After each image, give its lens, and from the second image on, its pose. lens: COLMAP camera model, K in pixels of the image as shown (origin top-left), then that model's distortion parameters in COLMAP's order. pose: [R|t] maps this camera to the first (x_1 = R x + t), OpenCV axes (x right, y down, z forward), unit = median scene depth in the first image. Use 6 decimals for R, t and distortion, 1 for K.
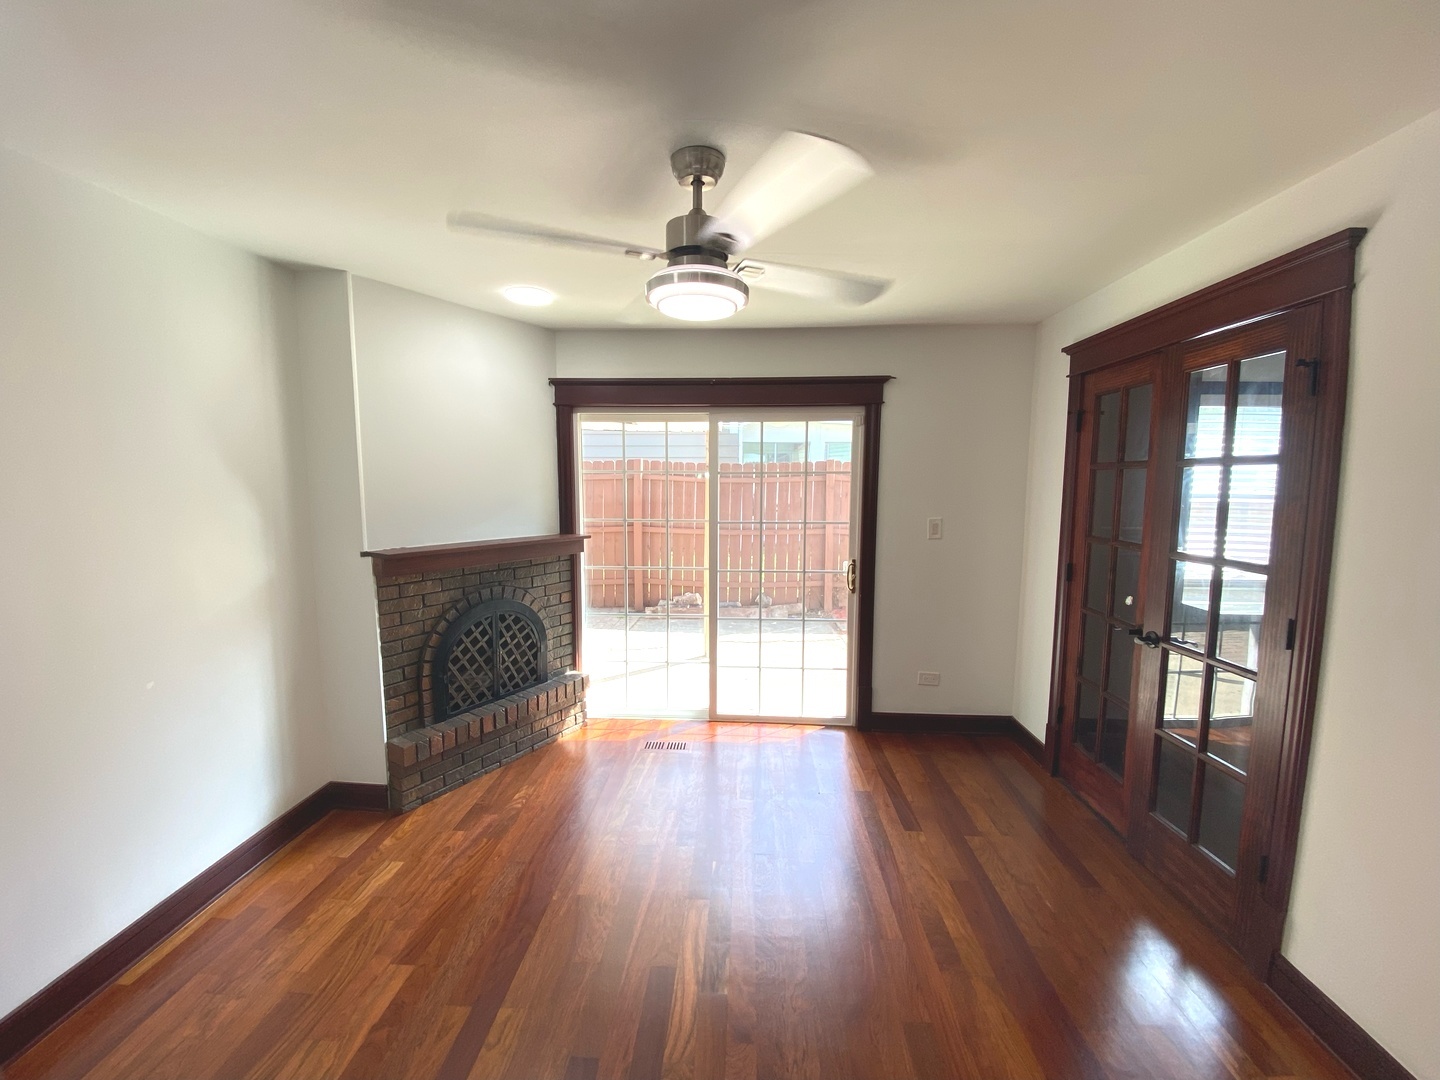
lens RADIAL K [[583.1, 0, 720.0], [0, 583.1, 540.0], [0, 0, 1]] dist [0.046767, -0.034122]
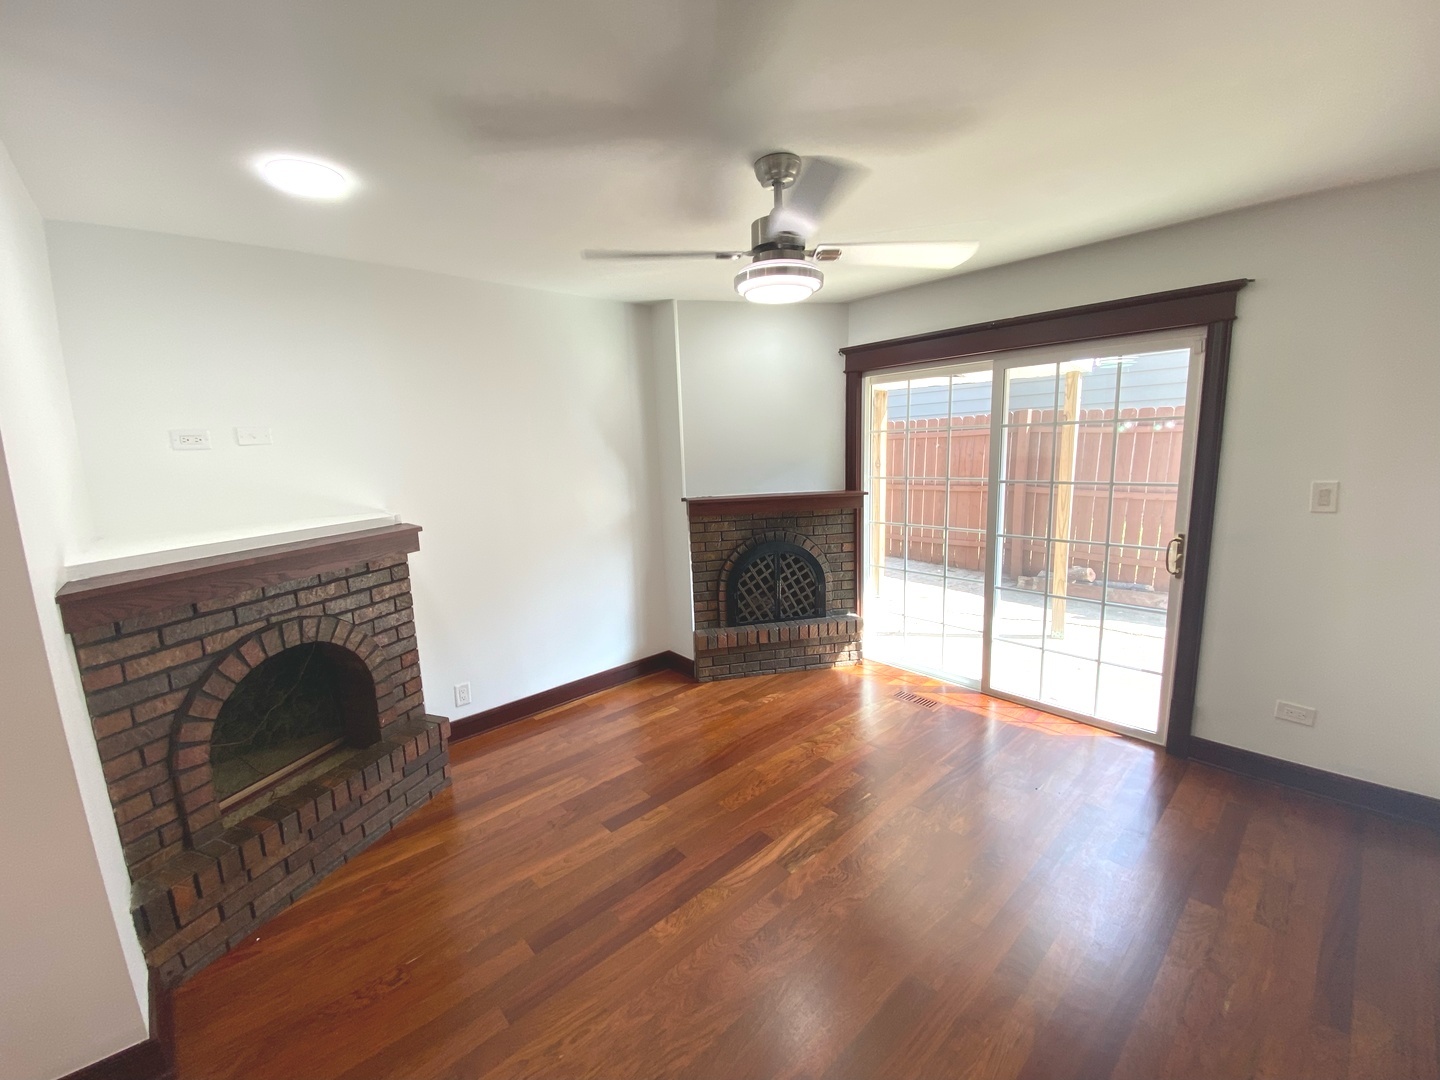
lens RADIAL K [[583.1, 0, 720.0], [0, 583.1, 540.0], [0, 0, 1]] dist [0.046767, -0.034122]
pose [[0.710532, 0.087871, -0.698157, 0.377268], [-0.038665, 0.995549, 0.085951, -0.002003], [0.702602, -0.034077, 0.710767, 0.038525]]
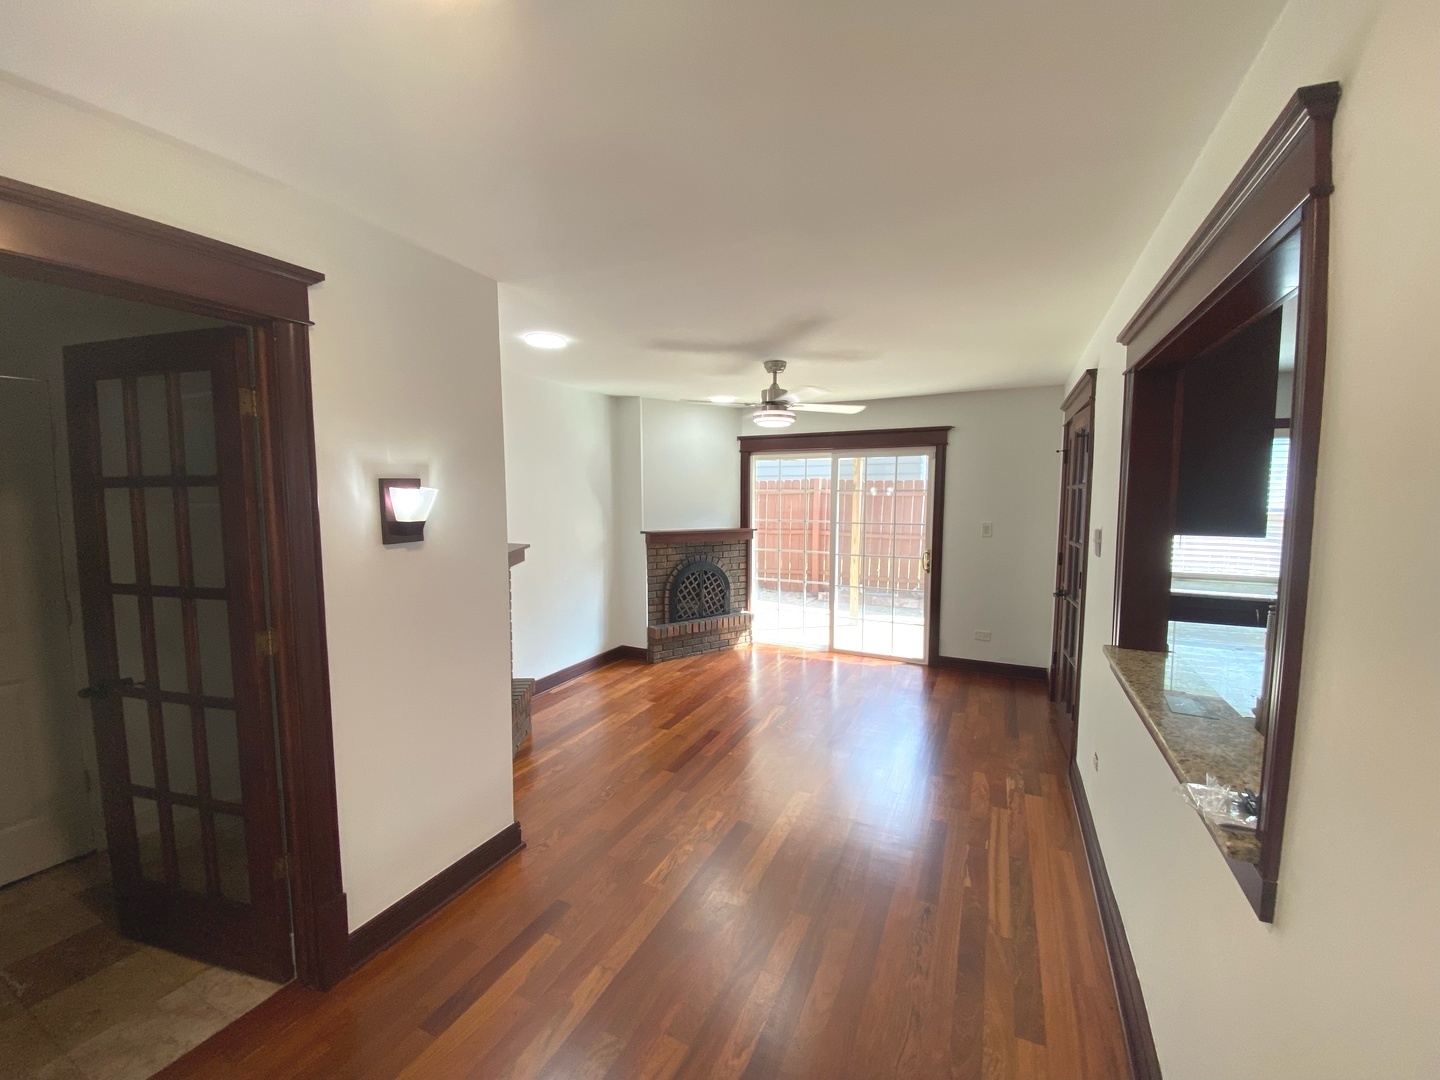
lens RADIAL K [[583.1, 0, 720.0], [0, 583.1, 540.0], [0, 0, 1]] dist [0.046767, -0.034122]
pose [[0.926082, 0.030806, -0.376063, 0.330455], [-0.039552, 0.999096, -0.015556, 0.058688], [0.375244, 0.029280, 0.926464, -0.624744]]
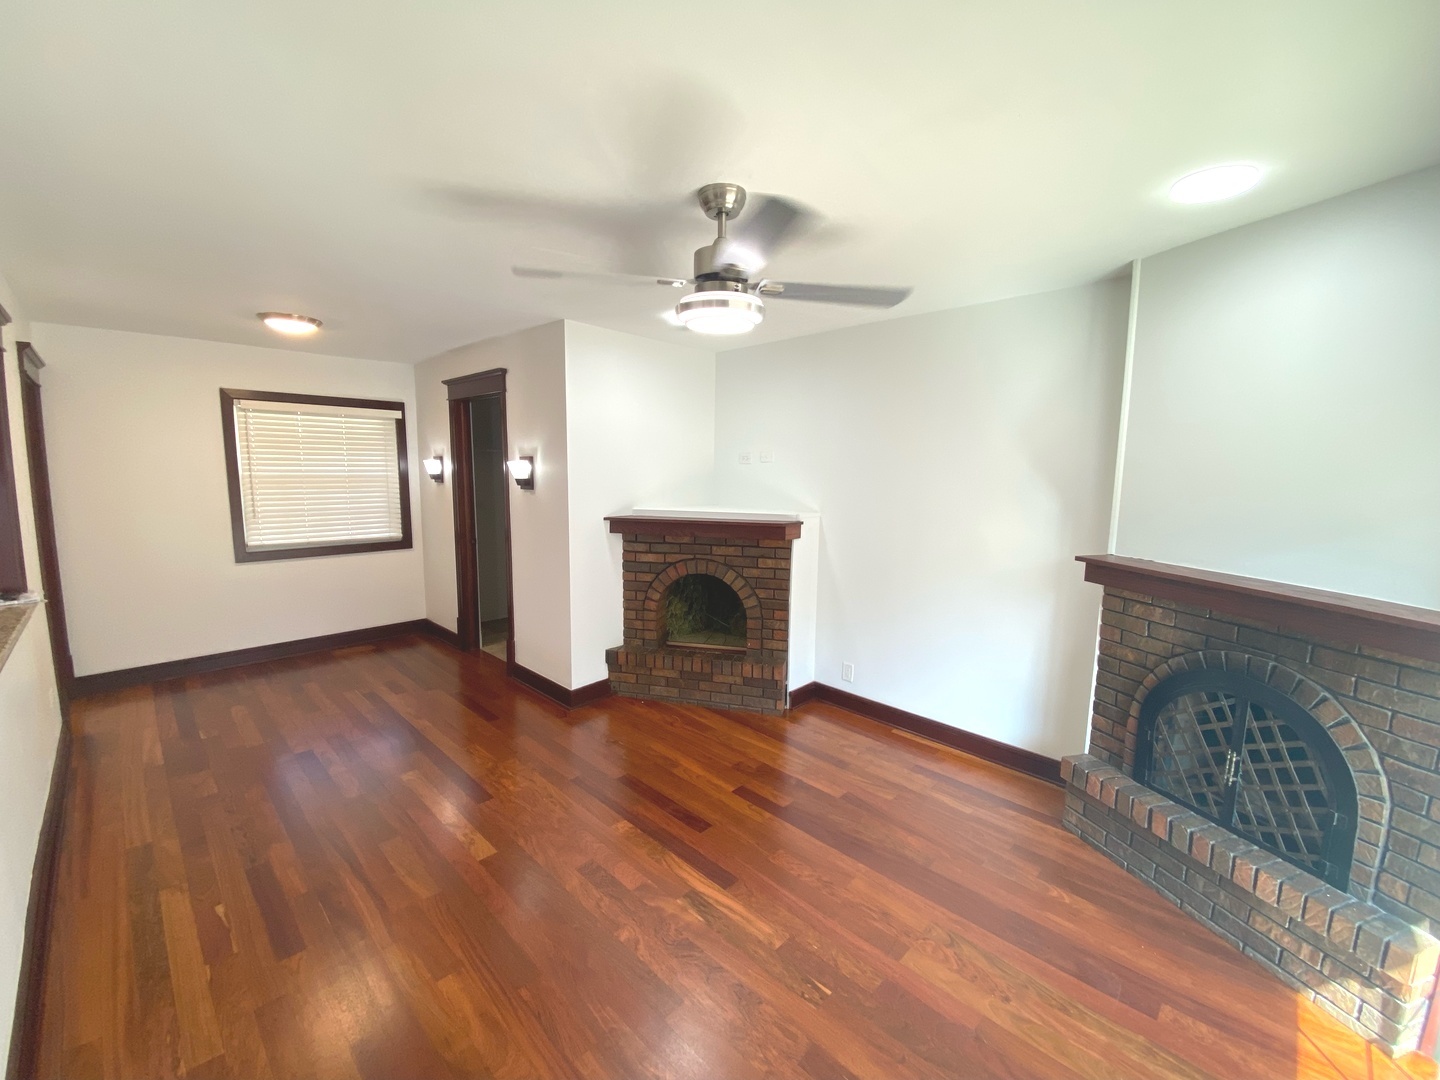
lens RADIAL K [[579.4, 0, 708.2], [0, 579.4, 539.7], [0, 0, 1]] dist [0.033173, -0.024110]
pose [[-0.669307, 0.079911, -0.738676, 0.433741], [-0.094944, 0.976849, 0.191705, -0.100434], [0.736895, 0.198443, -0.646225, 0.919756]]
